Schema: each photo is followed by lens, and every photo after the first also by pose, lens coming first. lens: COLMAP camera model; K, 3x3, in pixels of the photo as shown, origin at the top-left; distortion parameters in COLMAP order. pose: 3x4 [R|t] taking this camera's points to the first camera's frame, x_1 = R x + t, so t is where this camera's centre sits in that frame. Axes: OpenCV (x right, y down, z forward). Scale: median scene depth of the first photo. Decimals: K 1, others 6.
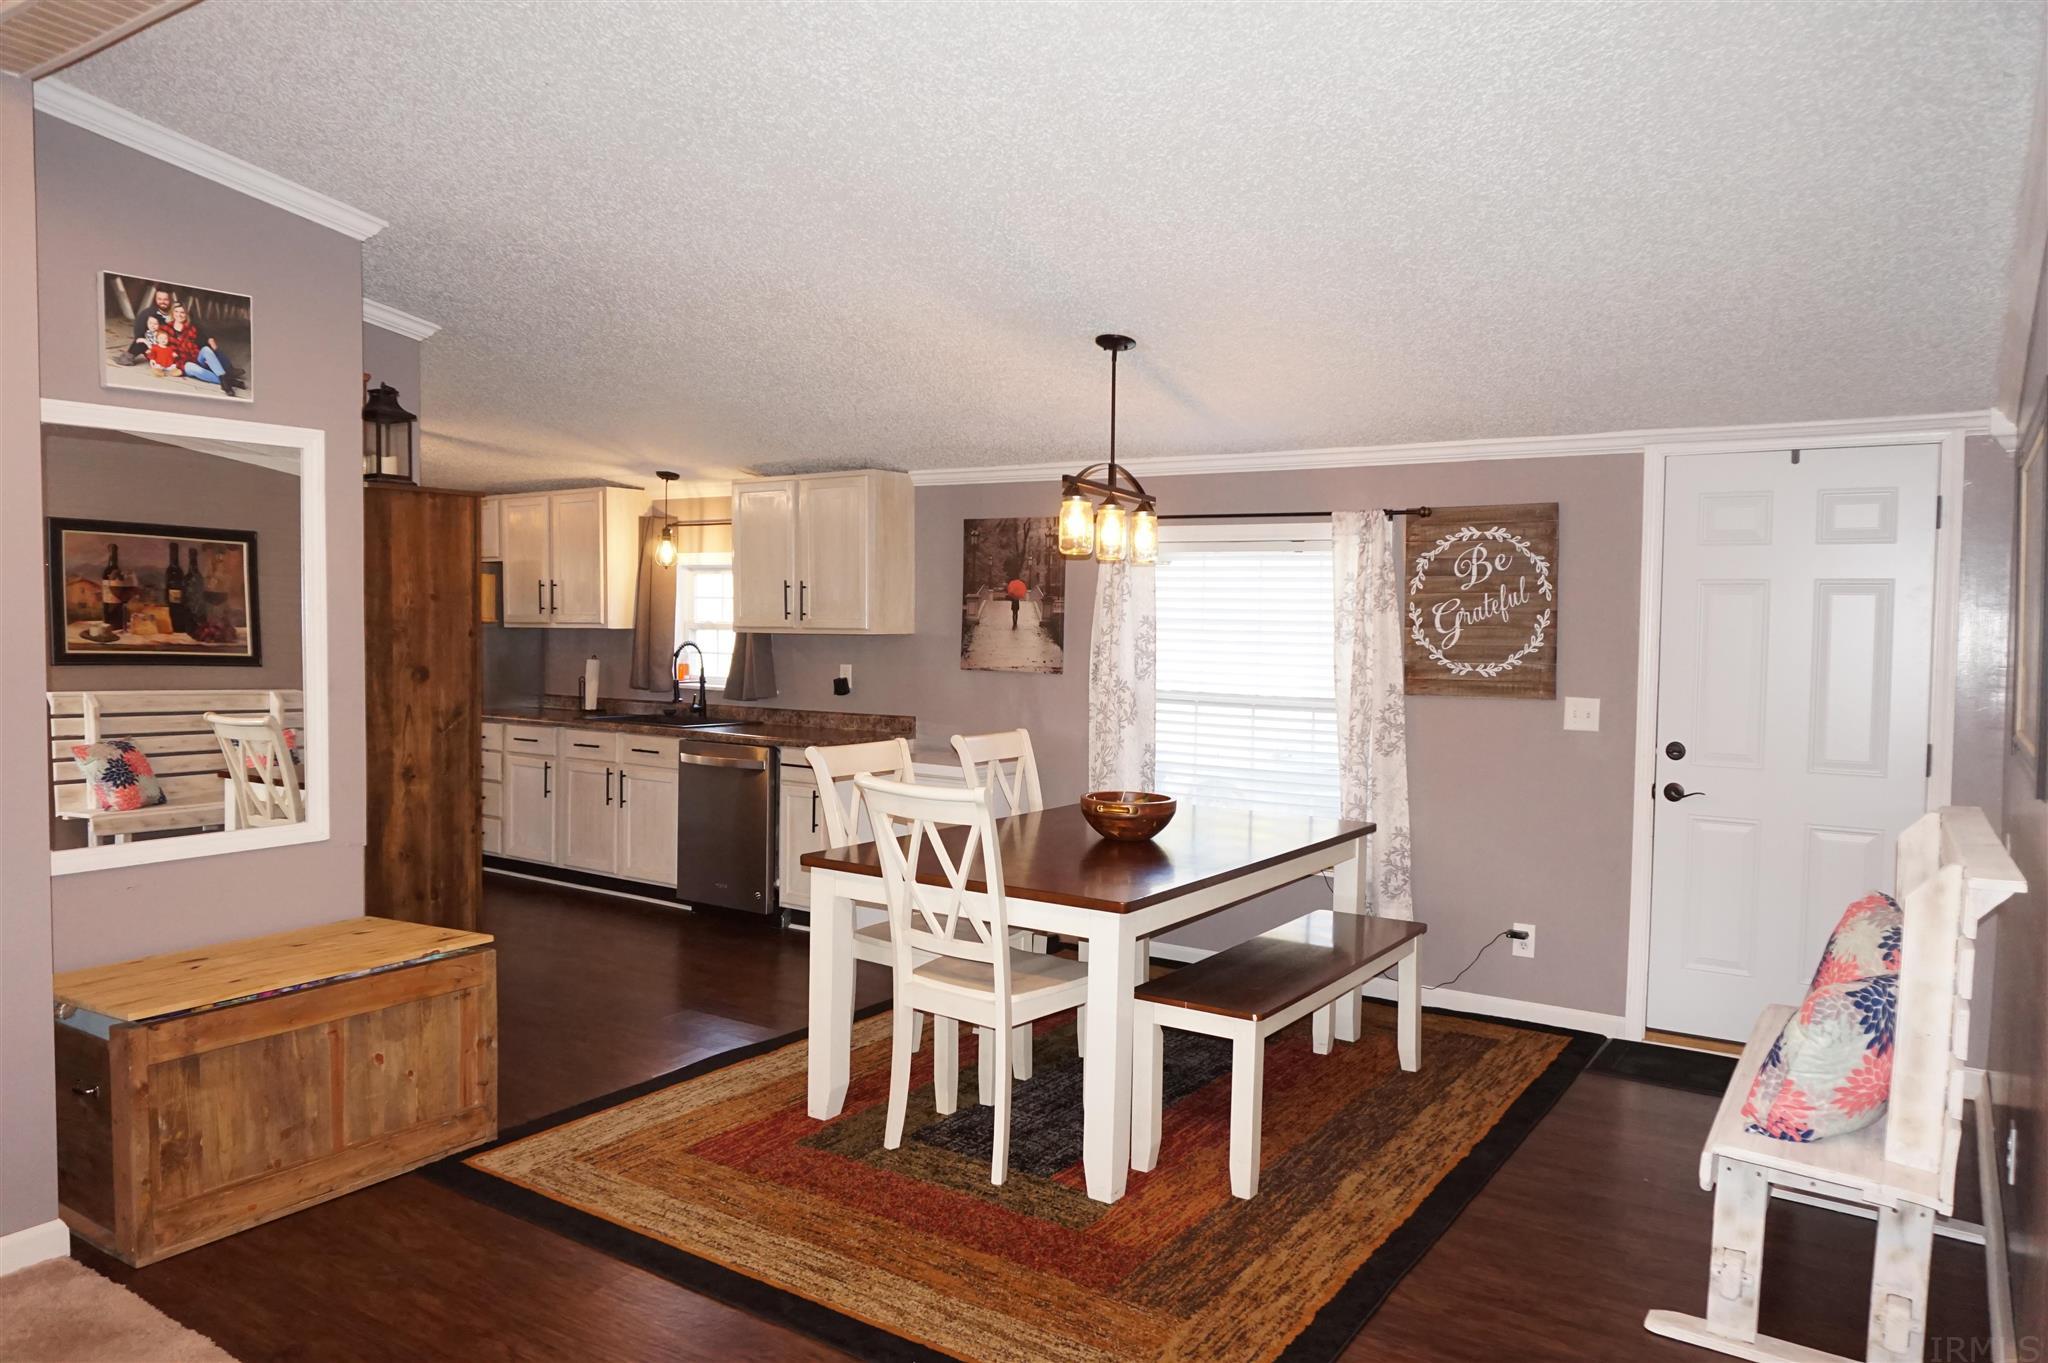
lens RADIAL K [[1383.4, 0, 1023.3], [0, 1383.4, 682.3], [0, 0, 1]] dist [-0.047709, 0.038093]
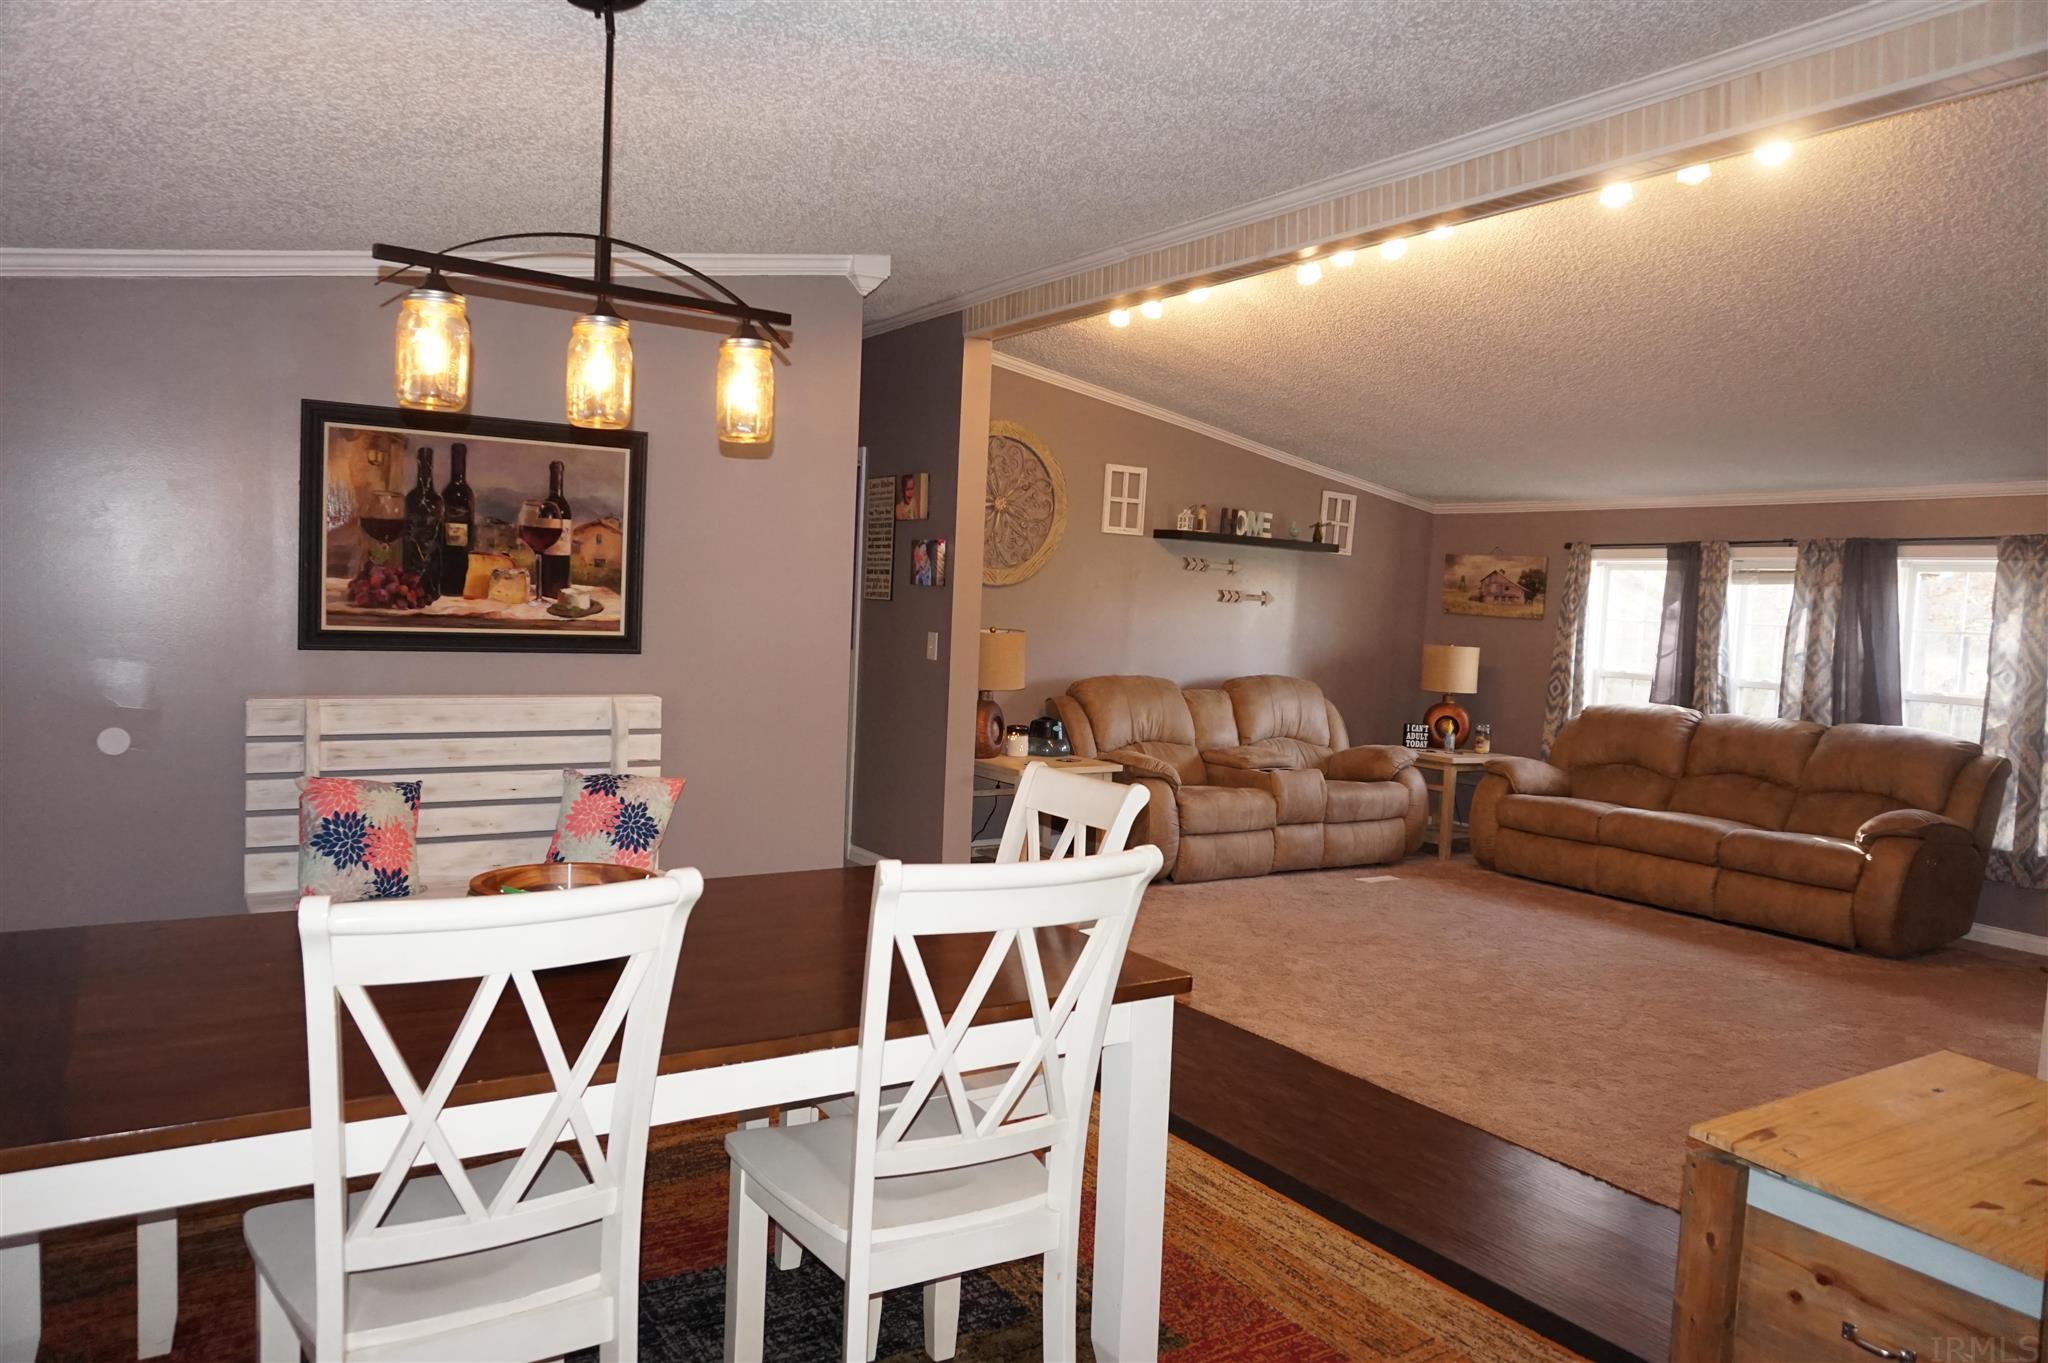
lens RADIAL K [[1383.4, 0, 1023.3], [0, 1383.4, 682.3], [0, 0, 1]] dist [-0.047709, 0.038093]
pose [[-0.917666, -0.078892, 0.389442, -0.243352], [-0.040774, 0.993614, 0.105204, -0.047061], [-0.395255, 0.080663, -0.915023, 1.203892]]
